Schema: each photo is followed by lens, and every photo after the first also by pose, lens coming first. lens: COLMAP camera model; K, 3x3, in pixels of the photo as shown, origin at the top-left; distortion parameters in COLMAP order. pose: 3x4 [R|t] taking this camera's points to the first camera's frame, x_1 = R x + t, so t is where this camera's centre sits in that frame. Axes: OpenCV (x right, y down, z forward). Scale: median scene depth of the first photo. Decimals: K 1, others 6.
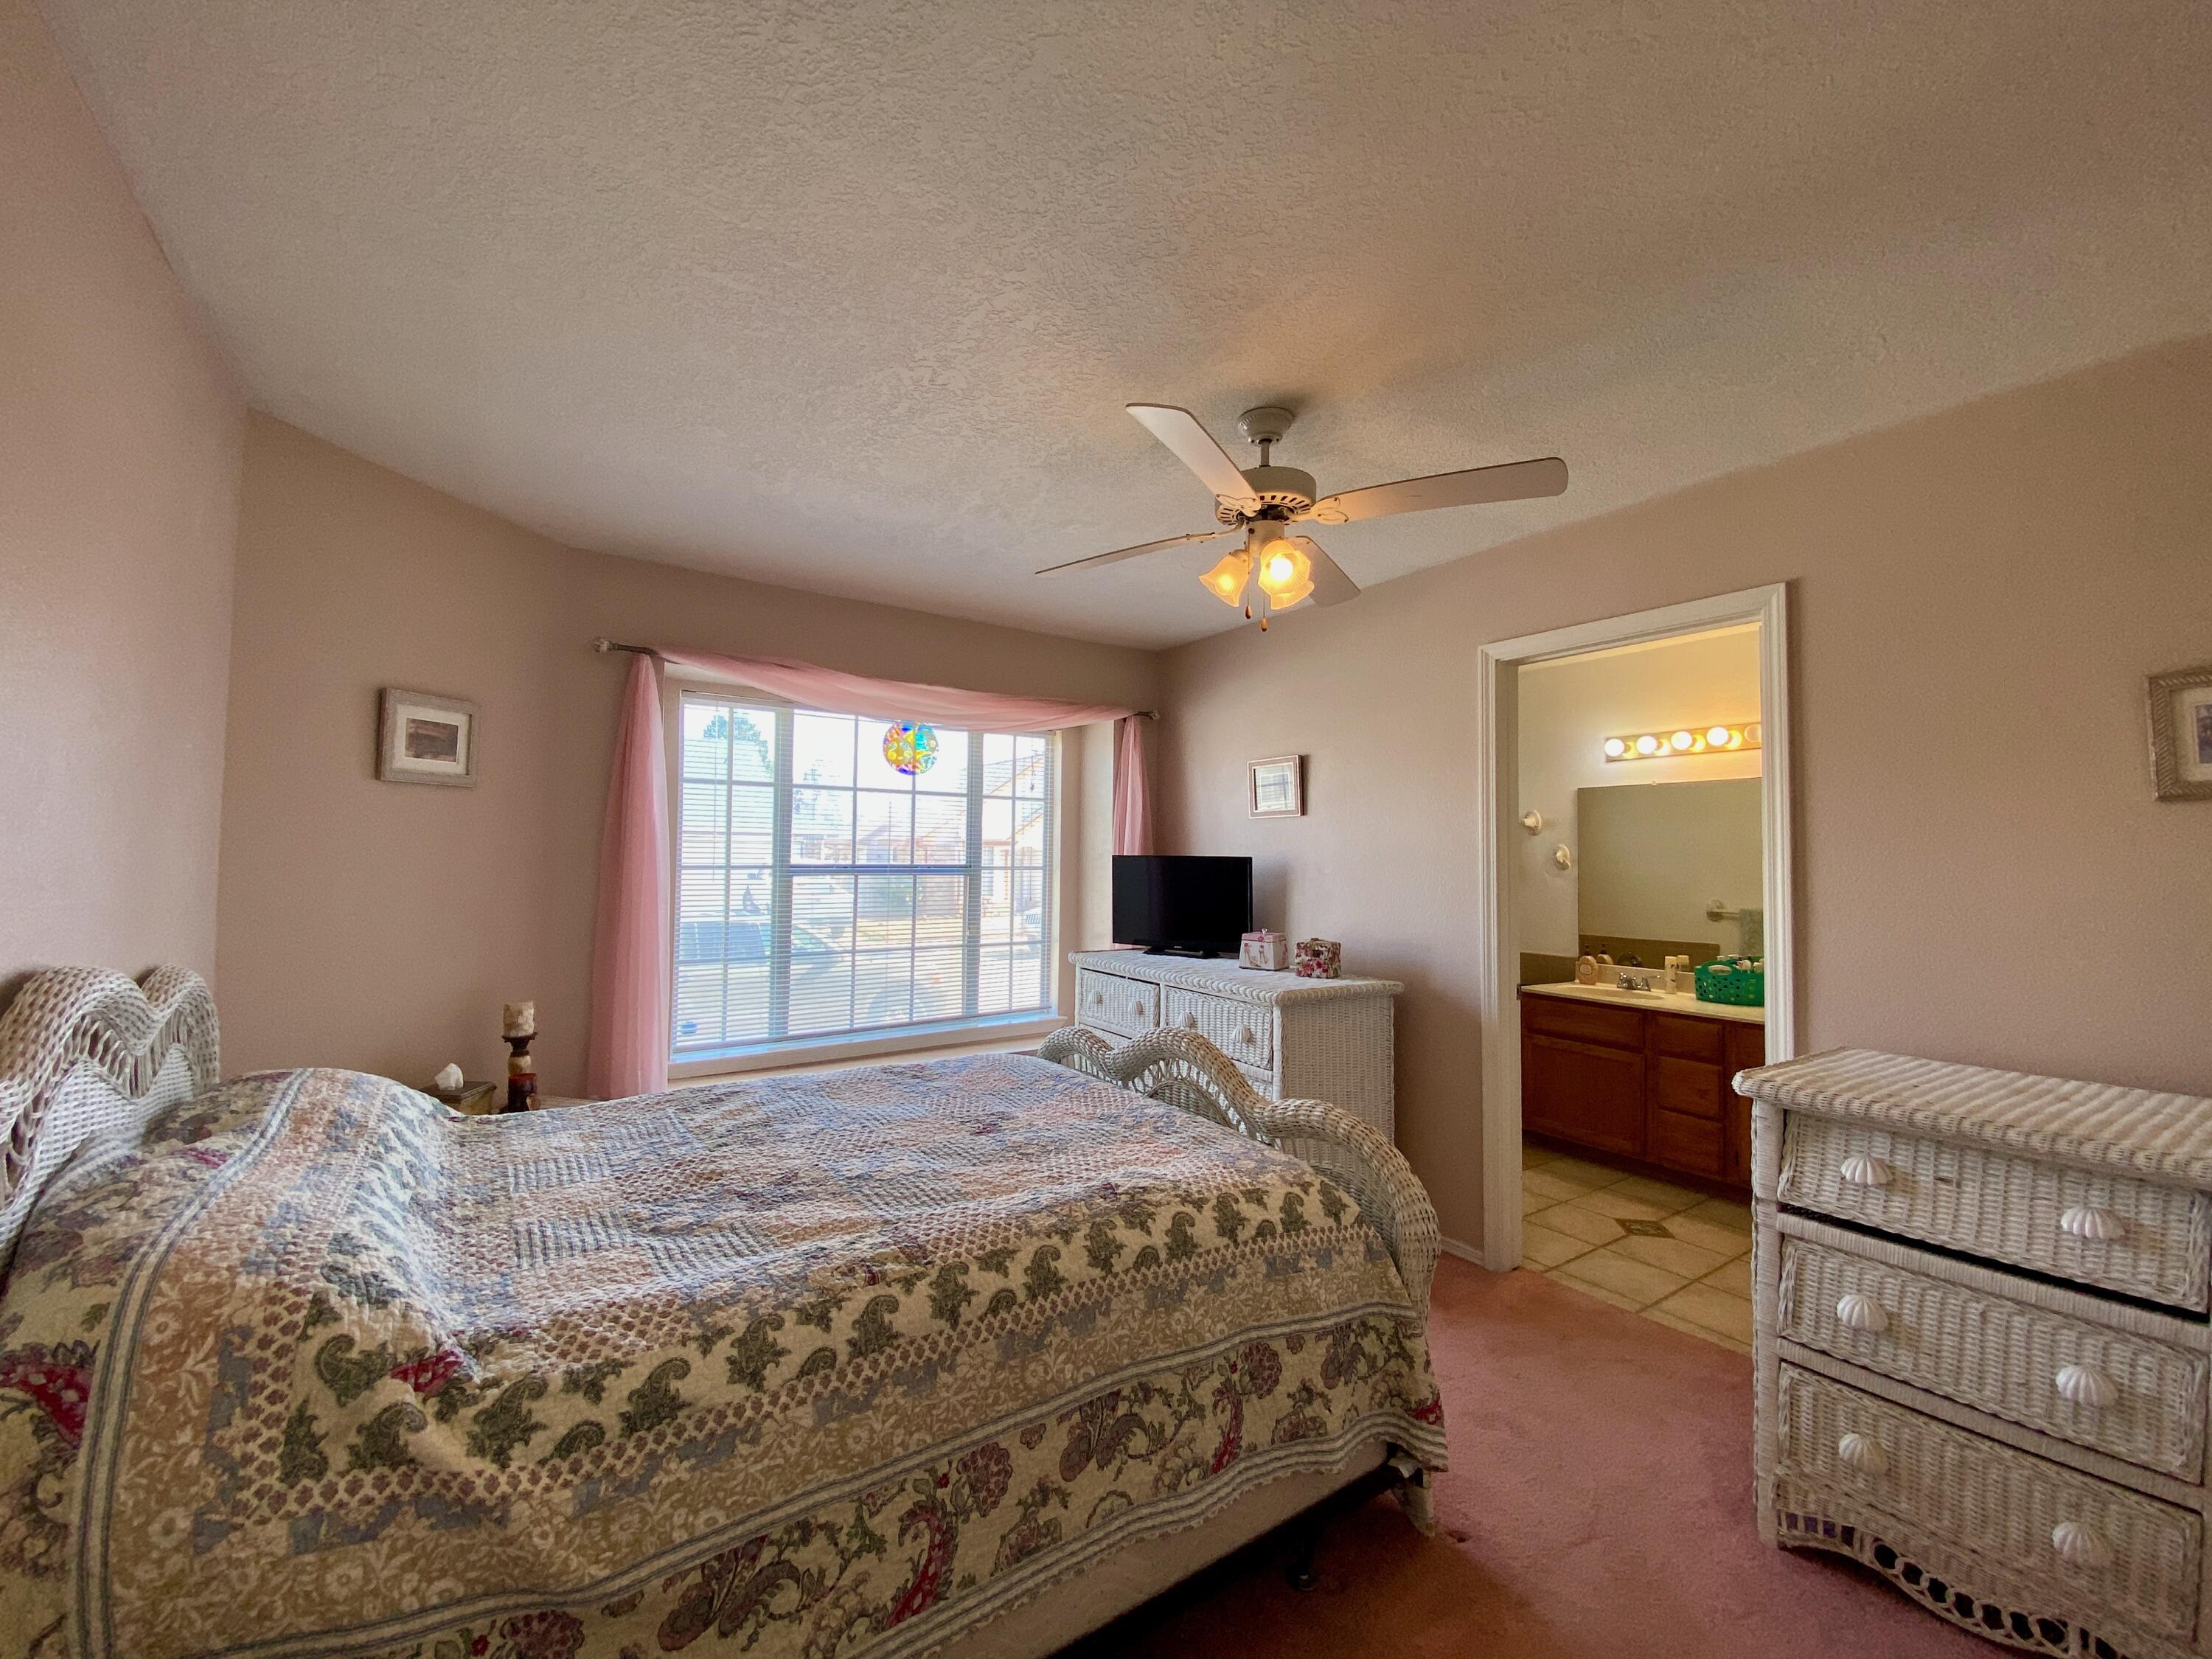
lens RADIAL K [[894.9, 0, 1101.4], [0, 894.9, 825.2], [0, 0, 1]] dist [-0.013843, -0.000184]
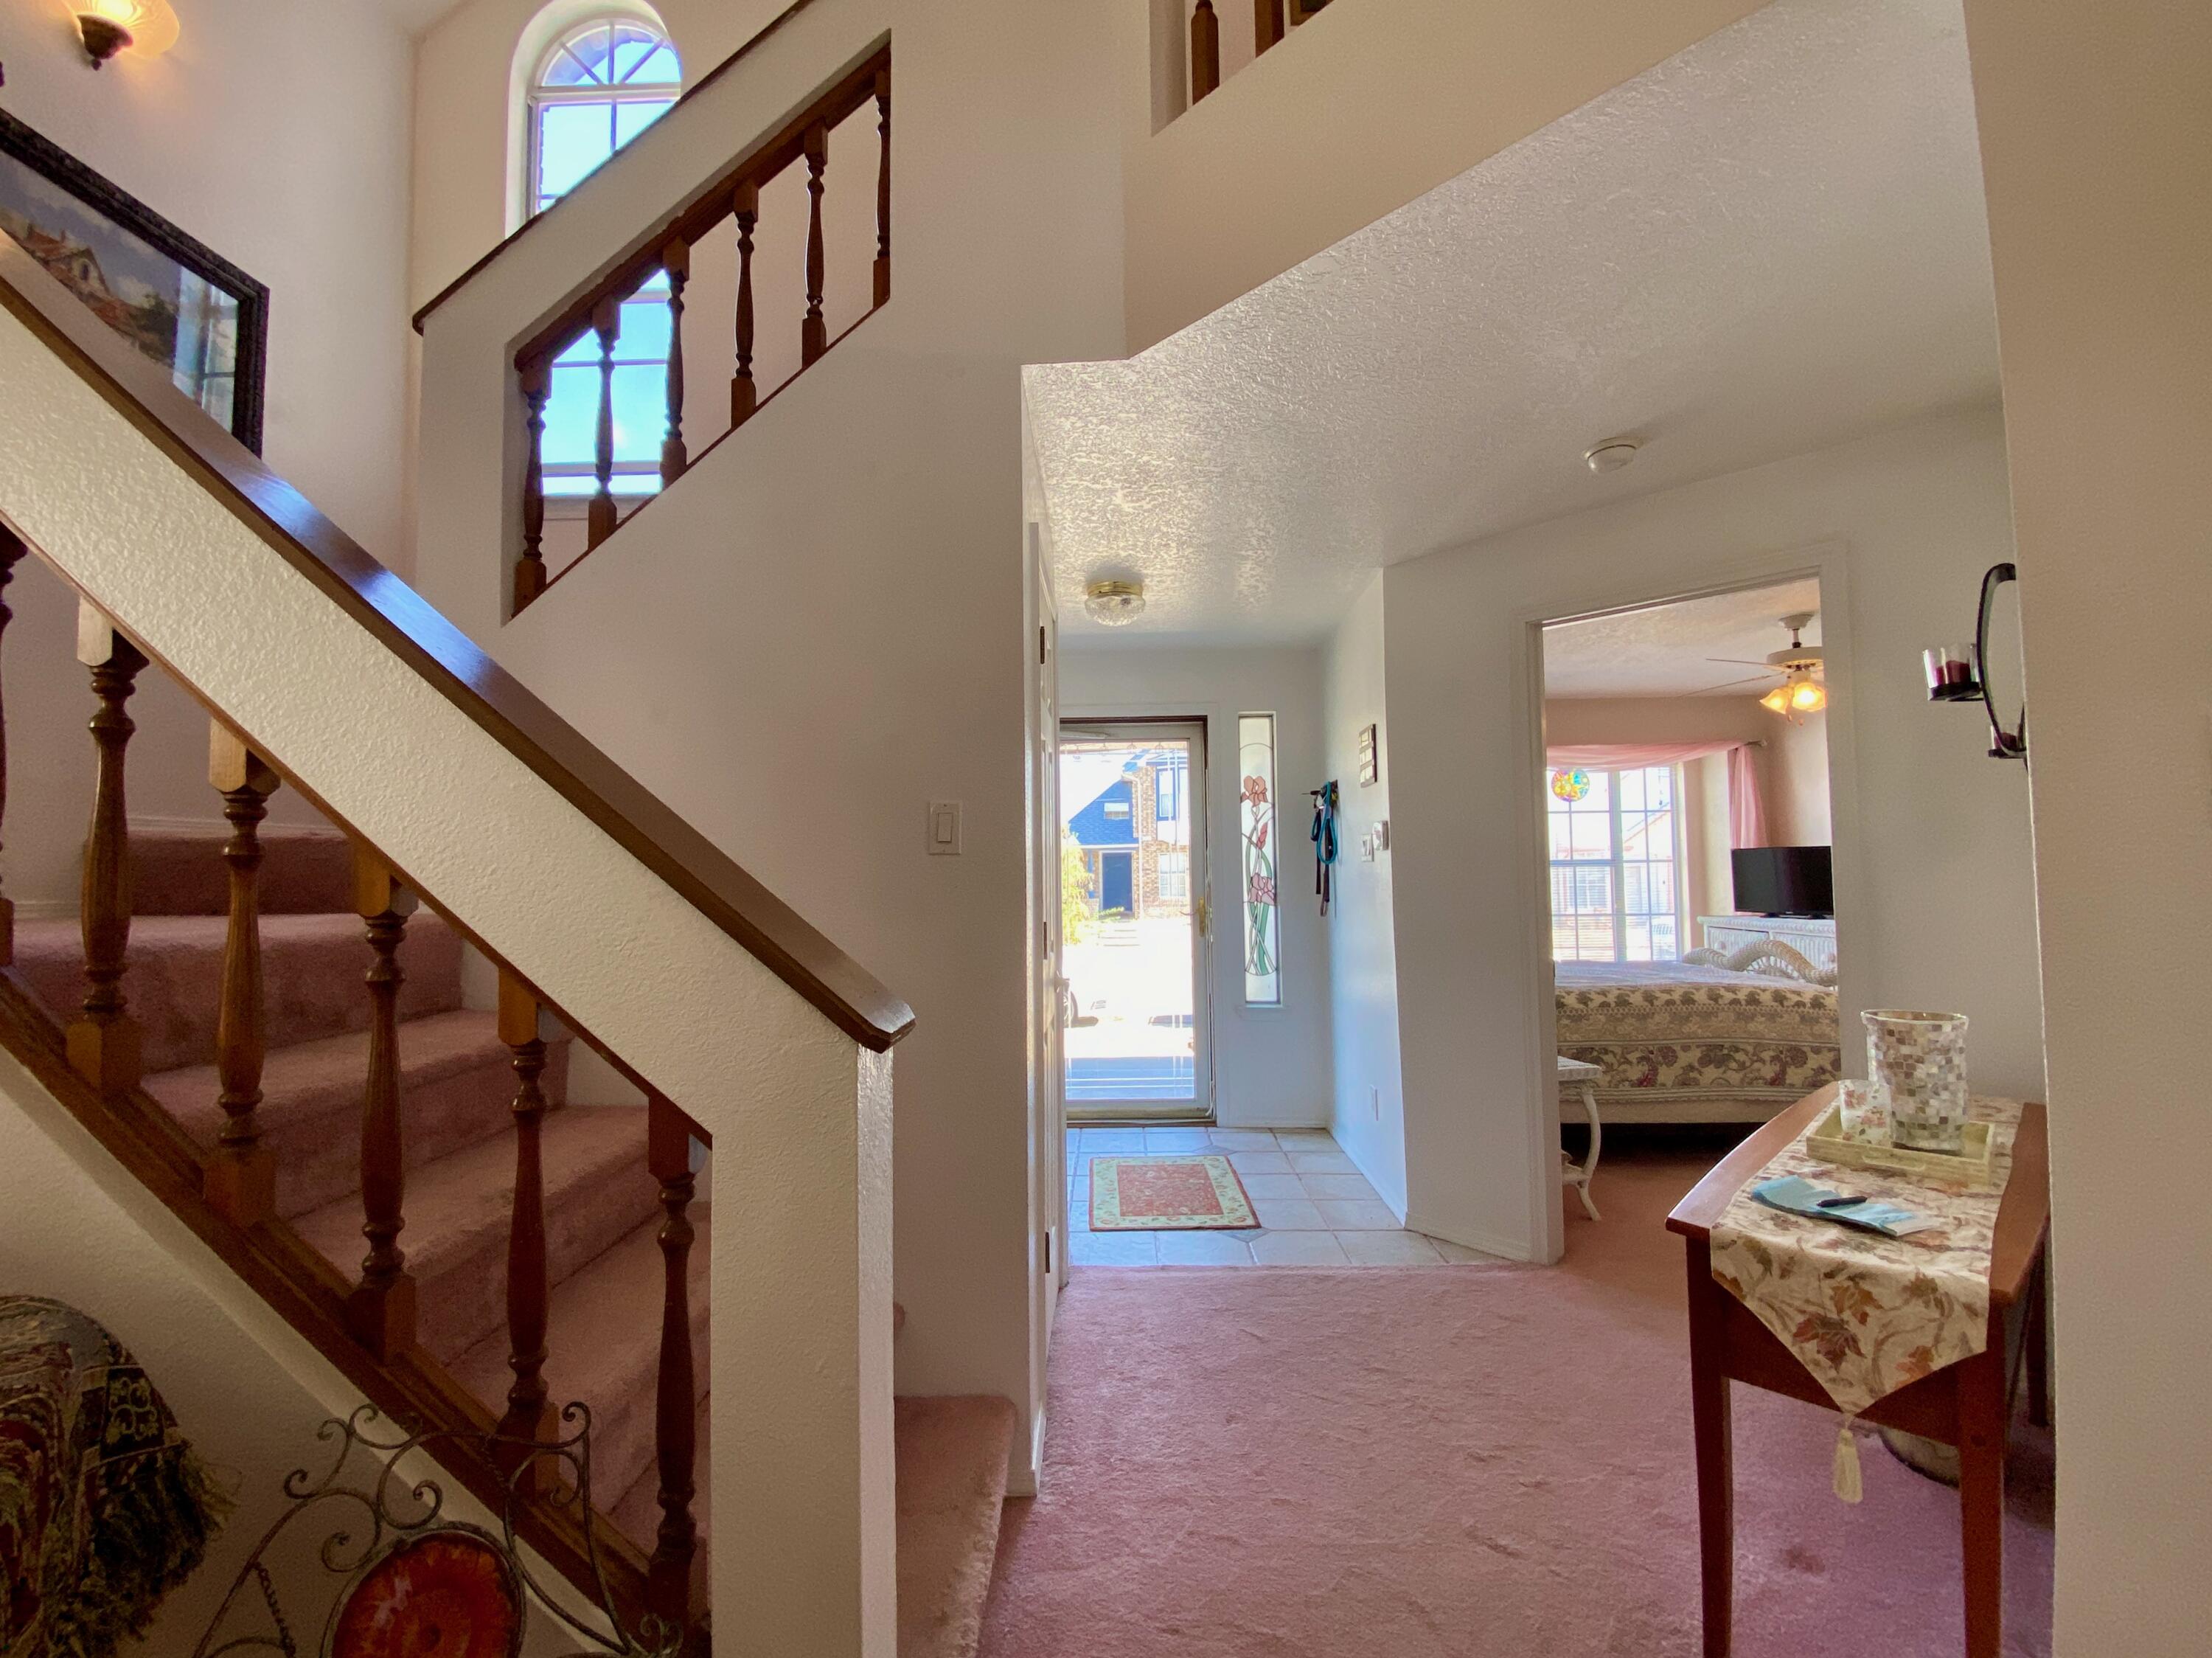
lens RADIAL K [[895.0, 0, 1107.0], [0, 895.0, 822.1], [0, 0, 1]] dist [-0.013843, -0.000184]
pose [[0.810234, -0.053025, -0.583703, 0.062878], [0.043365, 0.998593, -0.030521, -0.014504], [0.584500, -0.000583, 0.811394, -1.246738]]
